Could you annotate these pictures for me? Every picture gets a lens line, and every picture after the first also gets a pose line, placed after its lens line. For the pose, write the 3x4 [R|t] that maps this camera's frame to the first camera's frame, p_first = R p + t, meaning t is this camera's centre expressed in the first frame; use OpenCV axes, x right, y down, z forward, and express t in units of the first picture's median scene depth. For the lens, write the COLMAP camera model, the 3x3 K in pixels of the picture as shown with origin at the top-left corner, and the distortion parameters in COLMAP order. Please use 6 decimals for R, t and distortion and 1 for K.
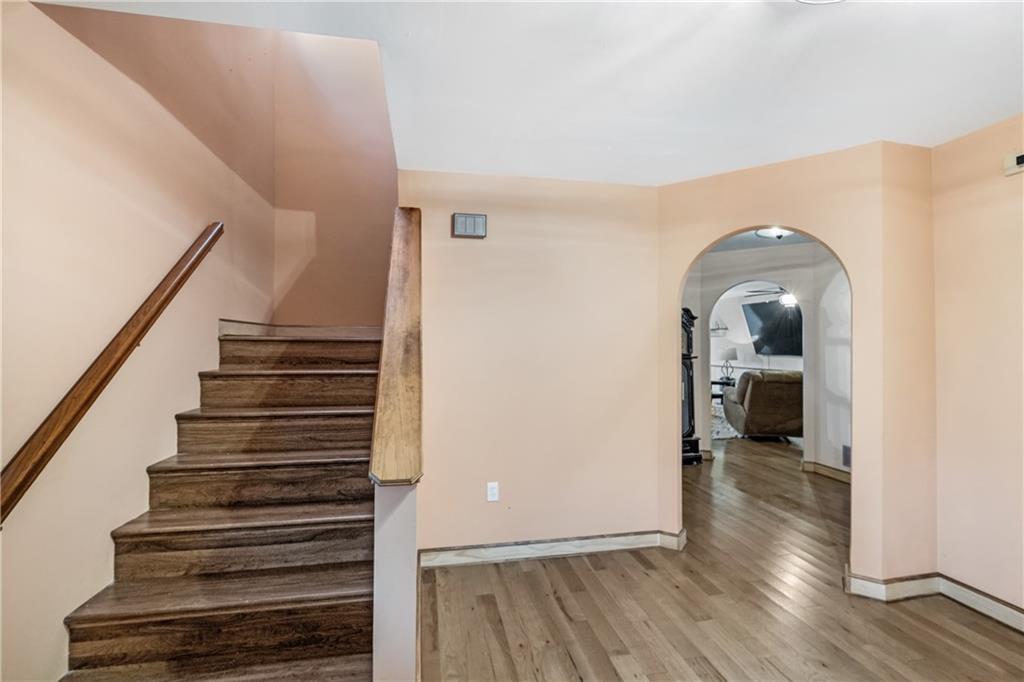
lens RADIAL K [[448.5, 0, 509.0], [0, 448.5, 335.4], [0, 0, 1]] dist [-0.013173, -0.000120]
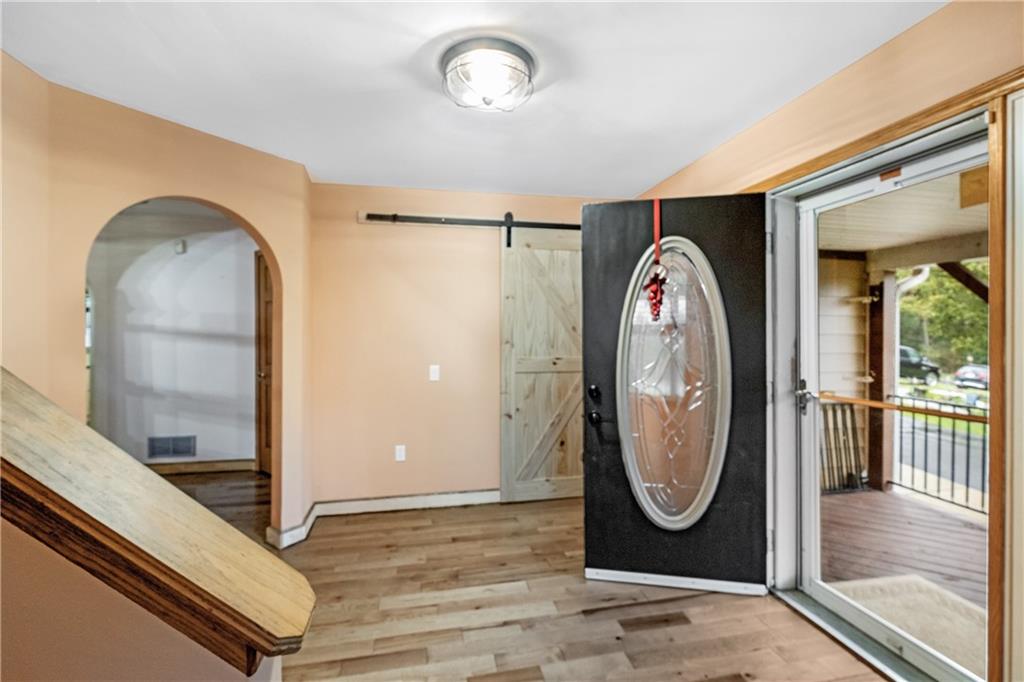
lens RADIAL K [[448.5, 0, 509.0], [0, 448.5, 335.4], [0, 0, 1]] dist [-0.013173, -0.000120]
pose [[-0.015204, -0.006223, 0.999865, -0.402711], [-0.025454, 0.999659, 0.005834, 0.006794], [-0.999560, -0.025362, -0.015357, 0.449013]]
